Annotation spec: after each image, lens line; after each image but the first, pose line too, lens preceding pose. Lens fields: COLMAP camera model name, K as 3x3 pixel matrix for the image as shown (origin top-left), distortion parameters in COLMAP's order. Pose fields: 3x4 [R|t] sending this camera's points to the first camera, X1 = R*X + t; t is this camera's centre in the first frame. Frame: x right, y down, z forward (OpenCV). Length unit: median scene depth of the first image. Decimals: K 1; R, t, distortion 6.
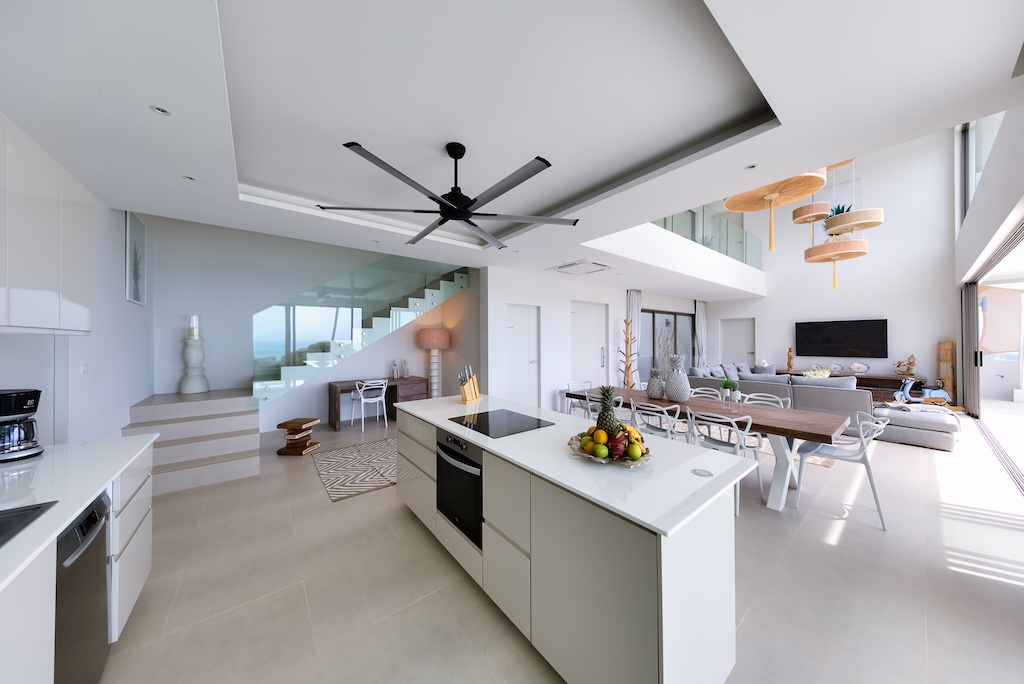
lens RADIAL K [[315.5, 0, 486.4], [0, 315.5, 341.6], [0, 0, 1]] dist [-0.034167, 0.000010]
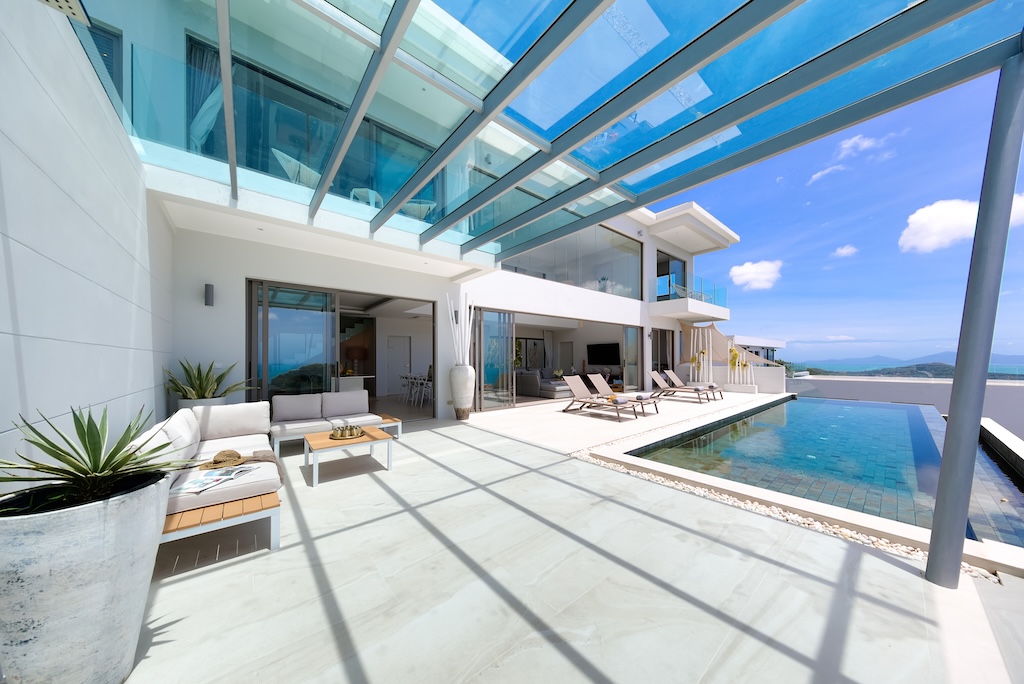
lens RADIAL K [[323.1, 0, 511.6], [0, 323.1, 362.6], [0, 0, 1]] dist [0.000916, 0.000032]
pose [[0.997800, -0.001799, 0.066271, 0.554706], [0.001900, 0.999997, -0.001457, 0.043178], [-0.066268, 0.001580, 0.997801, -0.834160]]
